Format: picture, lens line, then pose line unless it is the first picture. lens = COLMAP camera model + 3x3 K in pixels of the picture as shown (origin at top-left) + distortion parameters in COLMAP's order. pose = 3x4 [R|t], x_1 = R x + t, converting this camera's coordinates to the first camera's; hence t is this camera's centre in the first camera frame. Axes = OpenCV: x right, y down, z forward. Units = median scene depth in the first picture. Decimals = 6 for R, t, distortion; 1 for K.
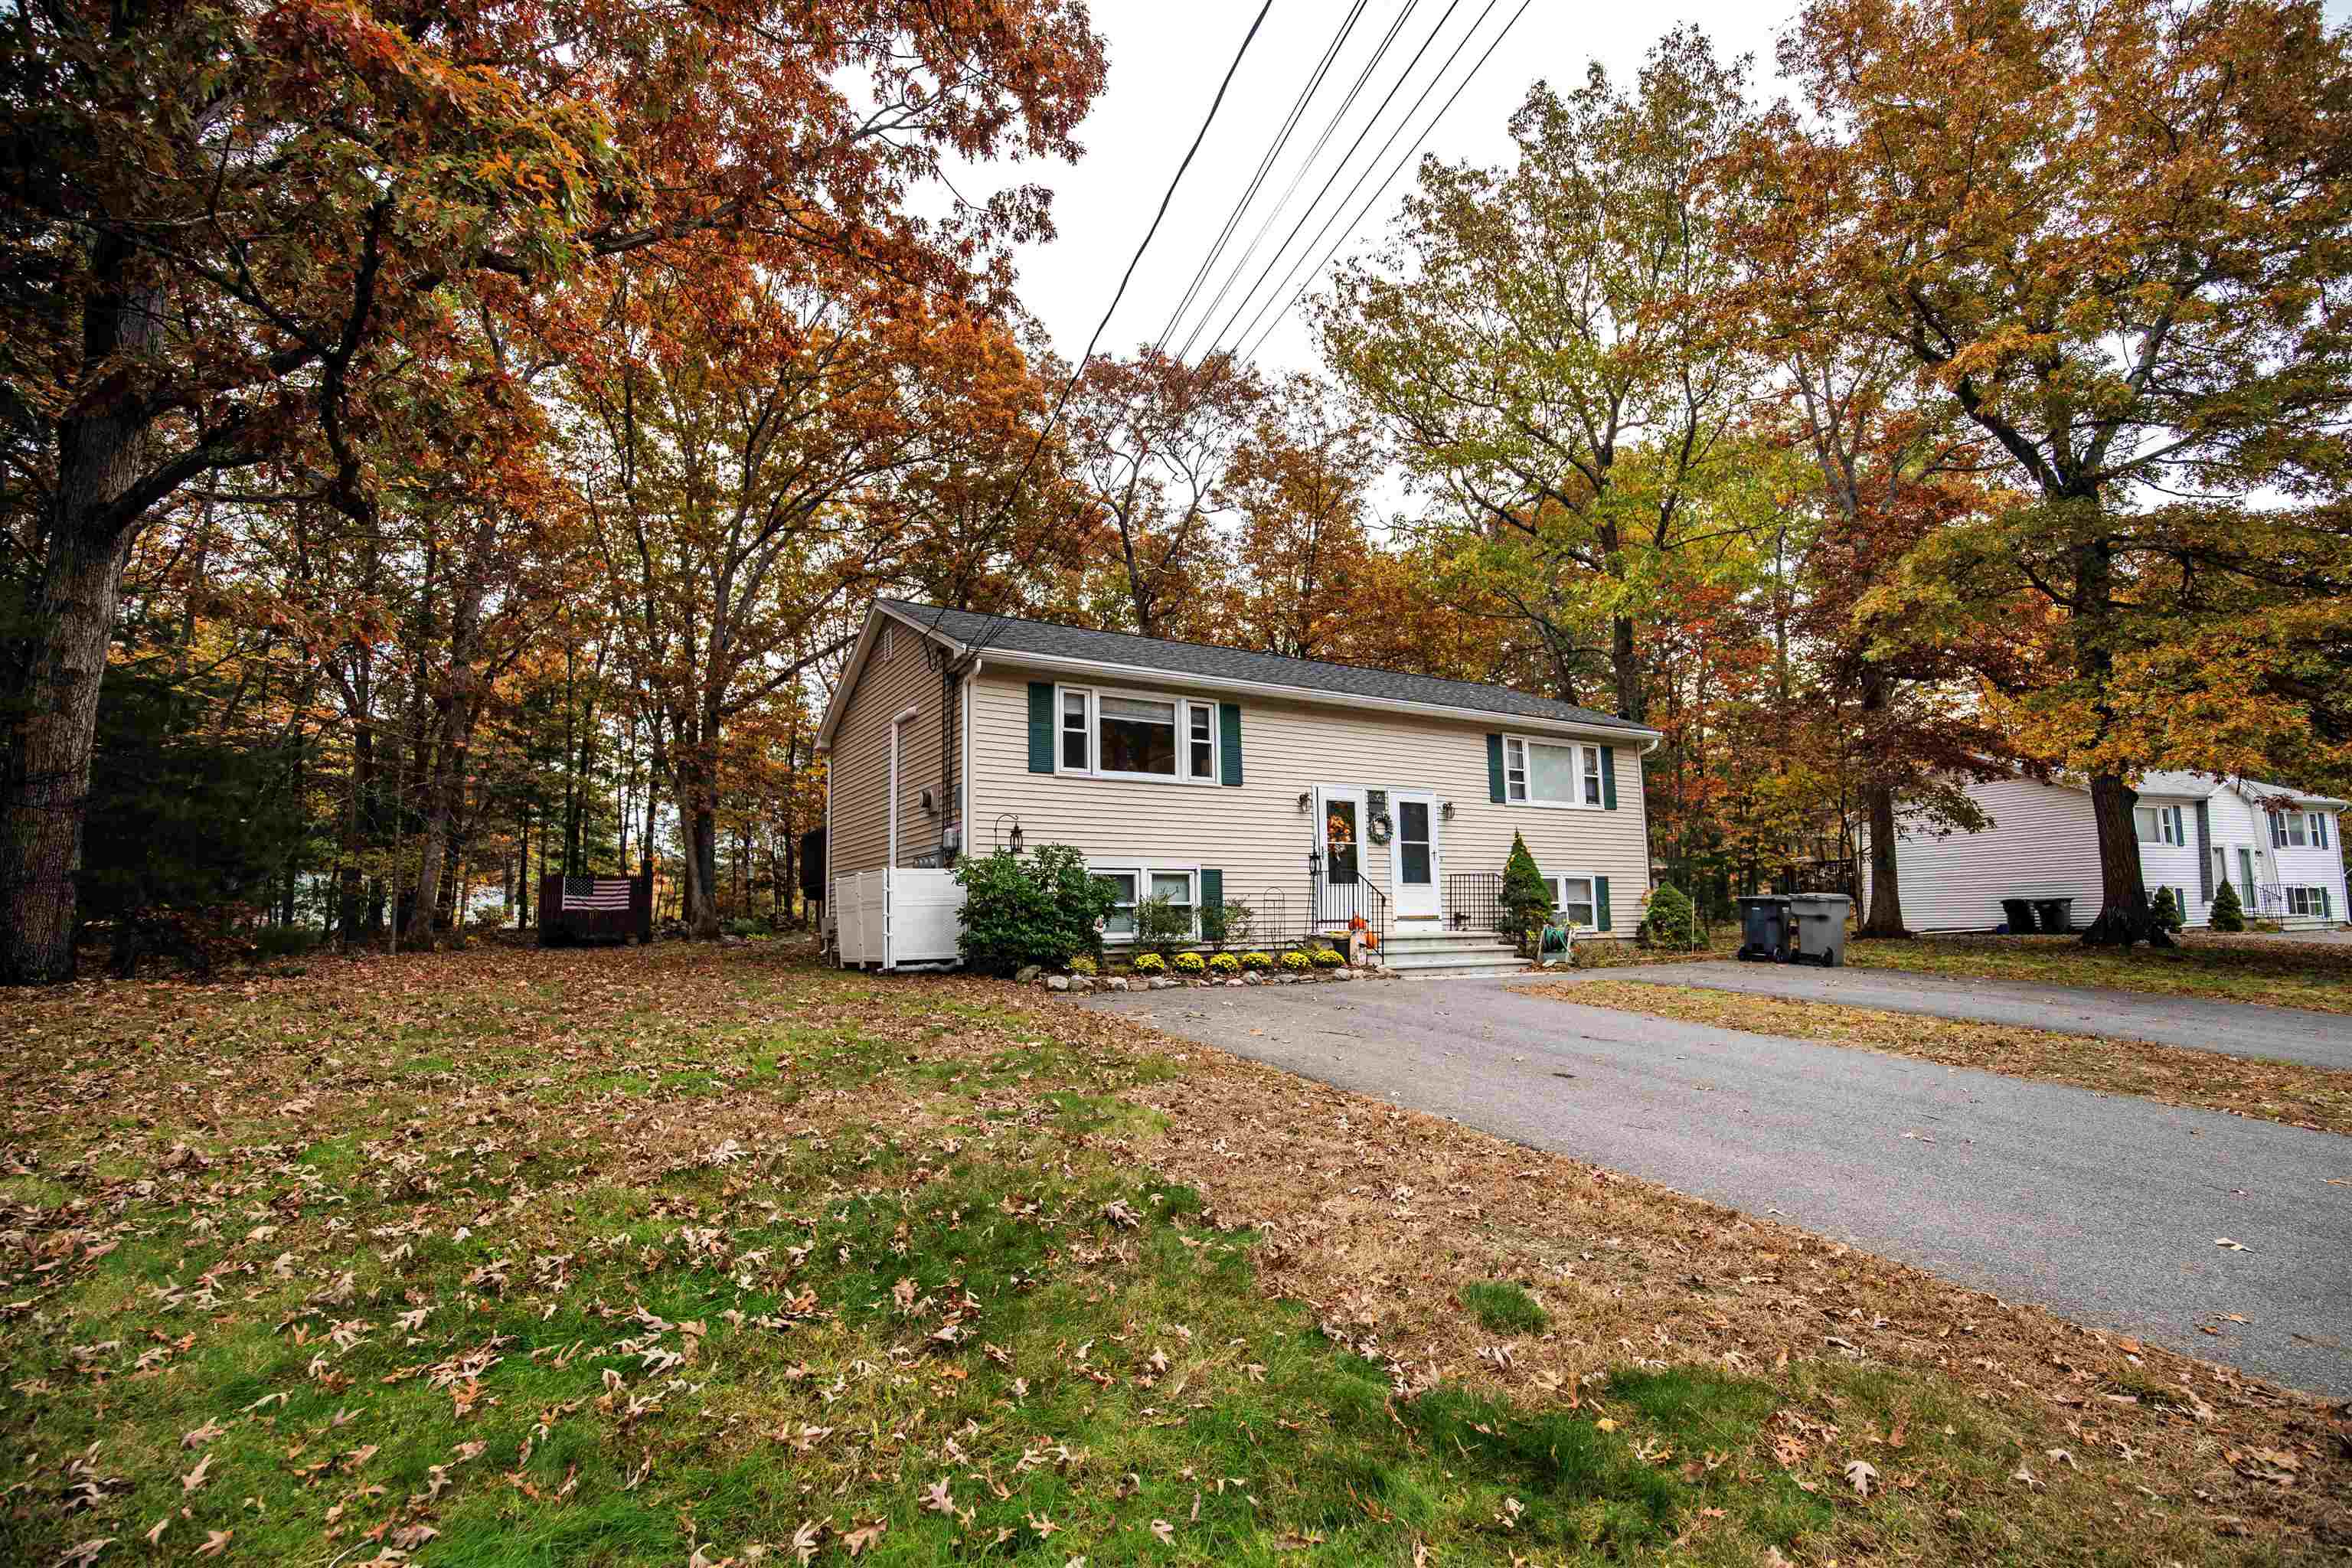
lens RADIAL K [[1086.7, 0, 1173.1], [0, 1086.7, 791.6], [0, 0, 1]] dist [-0.034390, 0.007084]
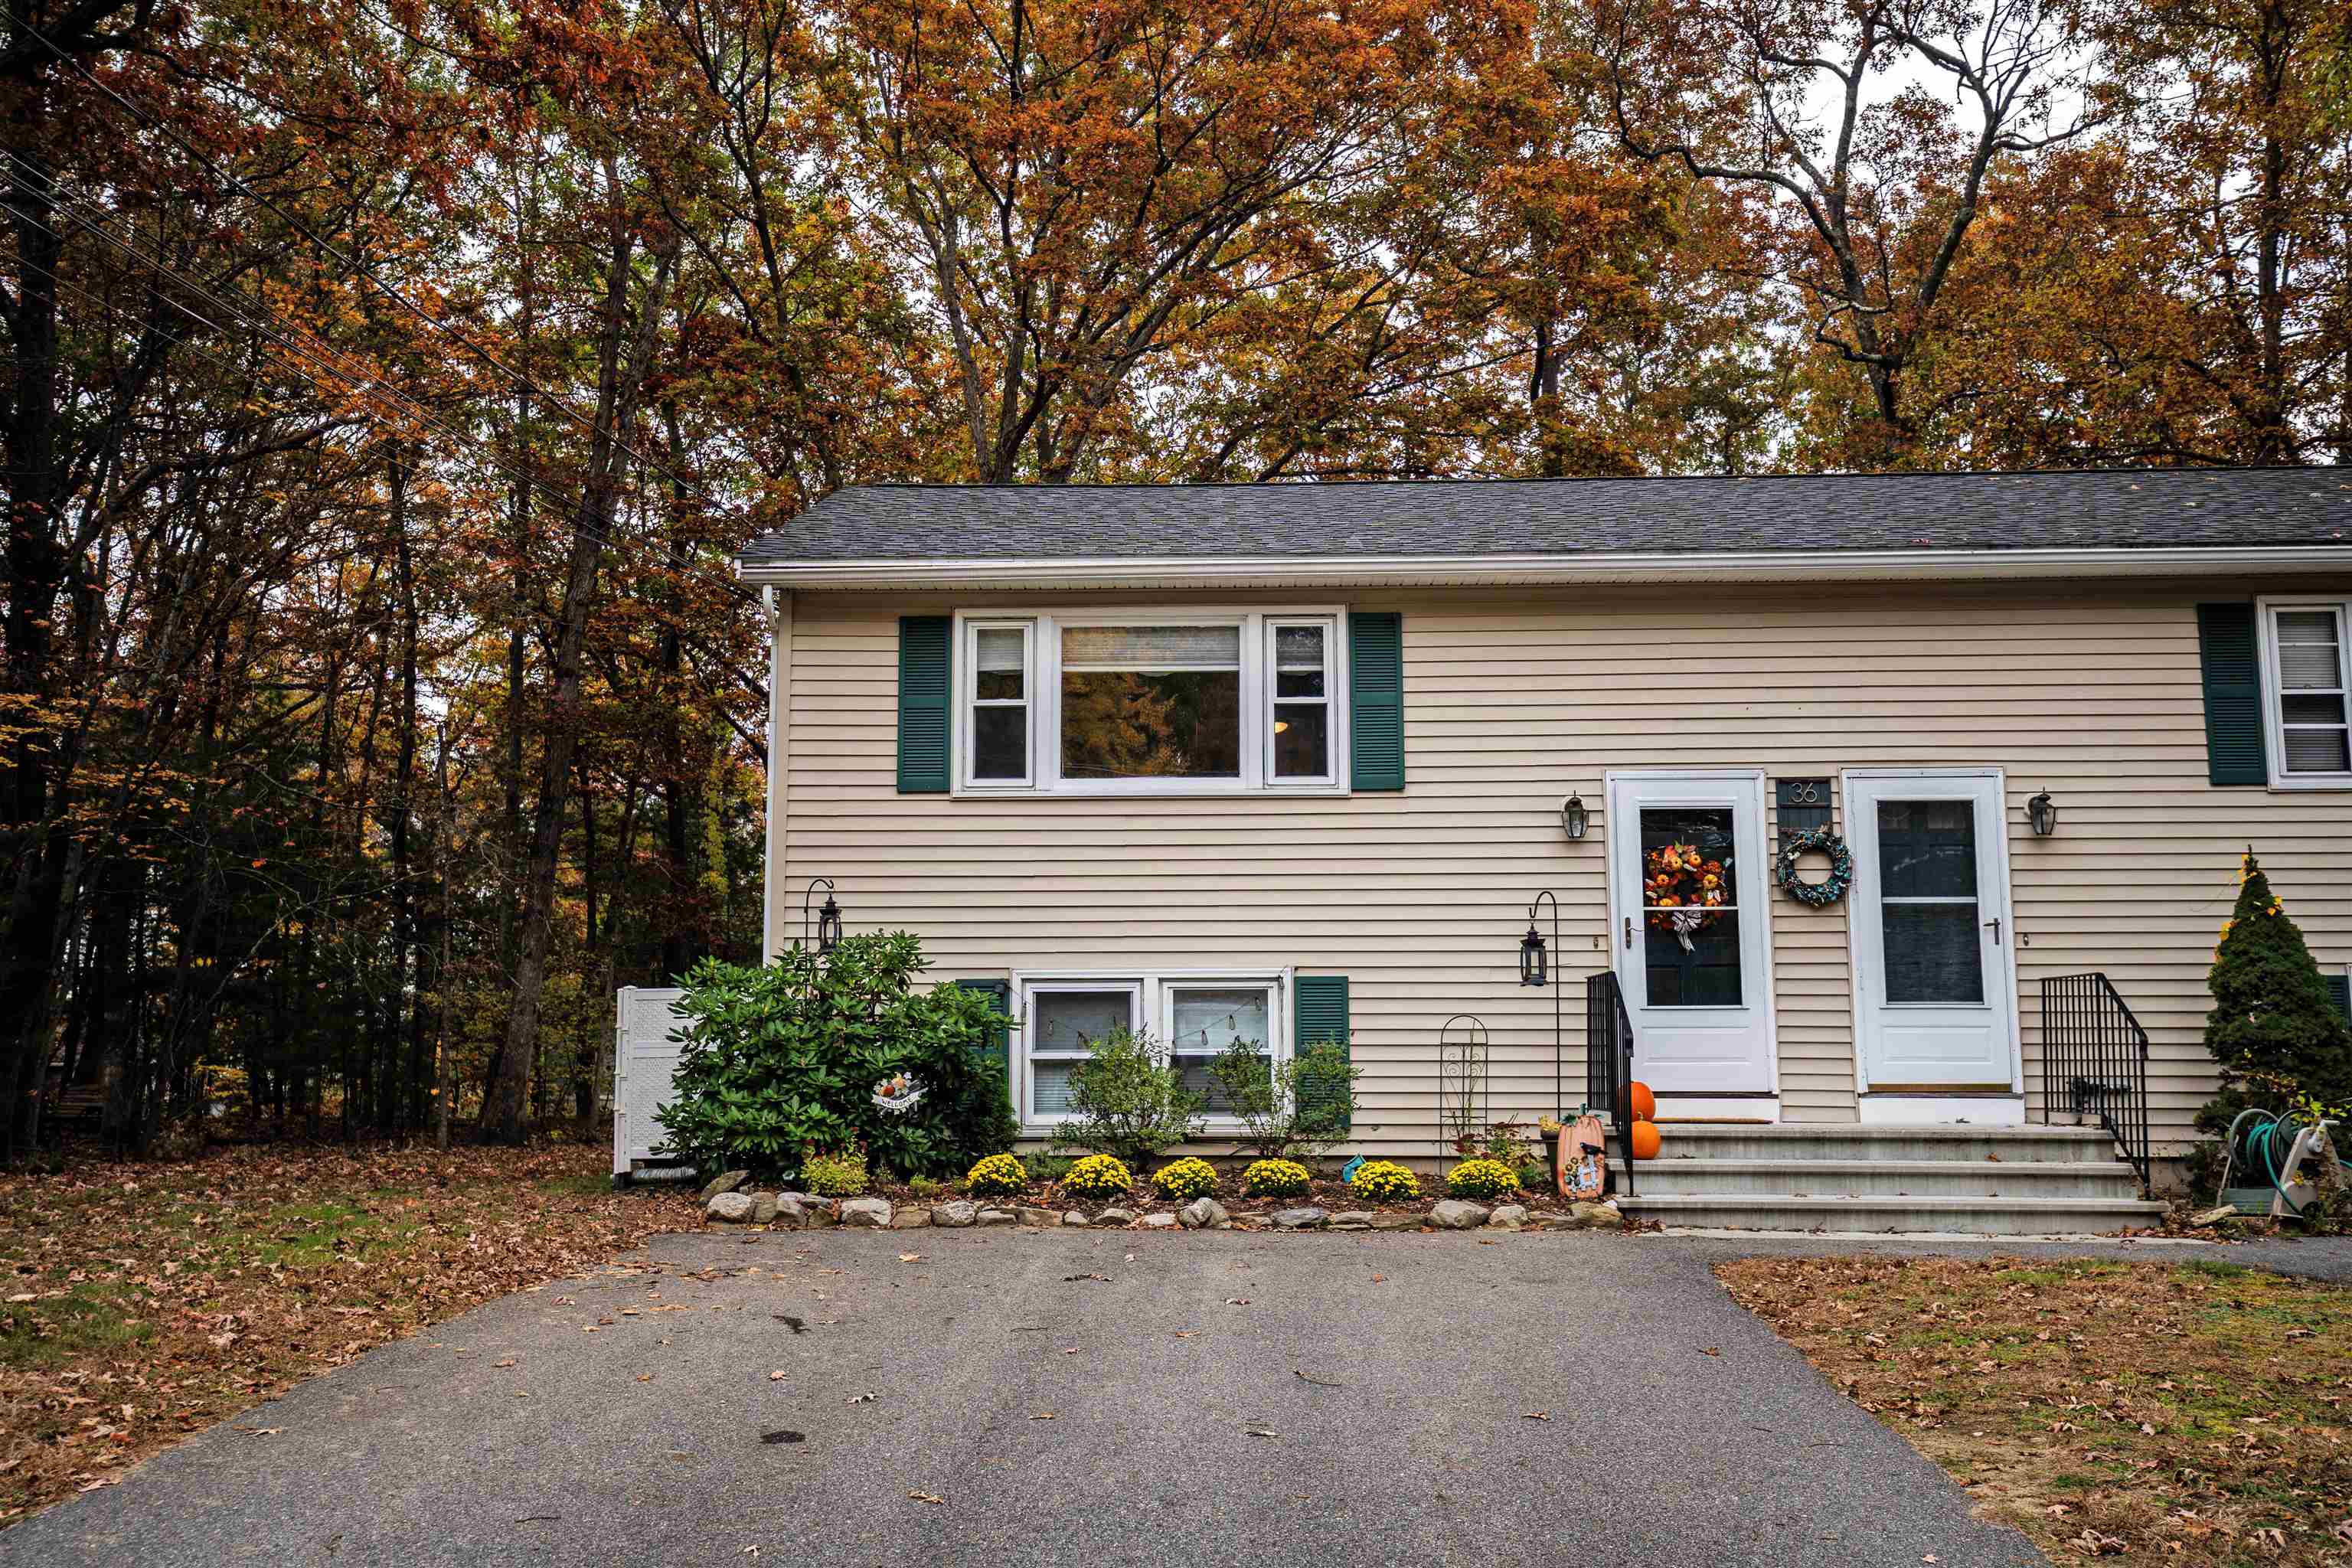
lens RADIAL K [[2240.1, 0, 1176.0], [0, 2240.1, 784.0], [0, 0, 1]] dist [0.032940, 0.024451]
pose [[0.839458, -0.071077, -0.538756, 0.489934], [0.056387, 0.997451, -0.043732, 0.027776], [0.540491, 0.006332, 0.841326, 0.169978]]
